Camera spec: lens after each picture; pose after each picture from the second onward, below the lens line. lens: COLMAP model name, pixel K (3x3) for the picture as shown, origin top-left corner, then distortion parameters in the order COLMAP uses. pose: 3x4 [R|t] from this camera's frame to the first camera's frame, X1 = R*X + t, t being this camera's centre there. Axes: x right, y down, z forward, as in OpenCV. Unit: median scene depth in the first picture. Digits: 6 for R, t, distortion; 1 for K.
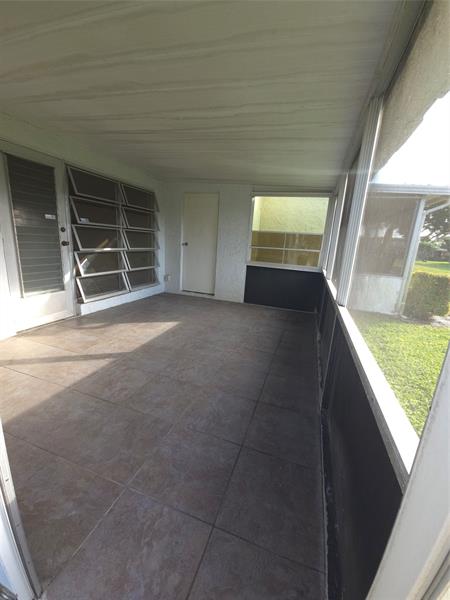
lens RADIAL K [[248.4, 0, 228.4], [0, 248.4, 302.9], [0, 0, 1]] dist [-0.013203, -0.001322]
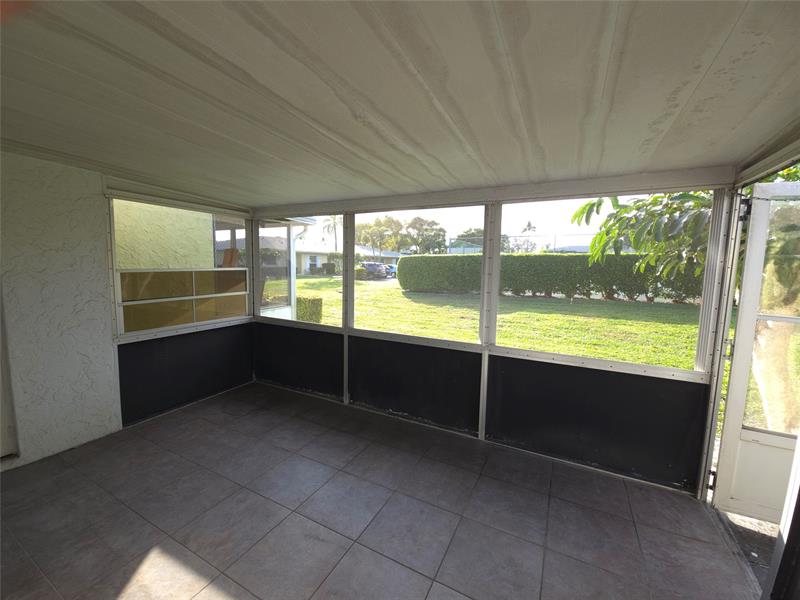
lens RADIAL K [[331.2, 0, 399.3], [0, 331.2, 289.5], [0, 0, 1]] dist [-0.013203, -0.001322]
pose [[0.134979, -0.140674, 0.980812, -0.431600], [0.229478, 0.967396, 0.107169, -0.197706], [-0.963909, 0.210609, 0.162860, 0.394615]]
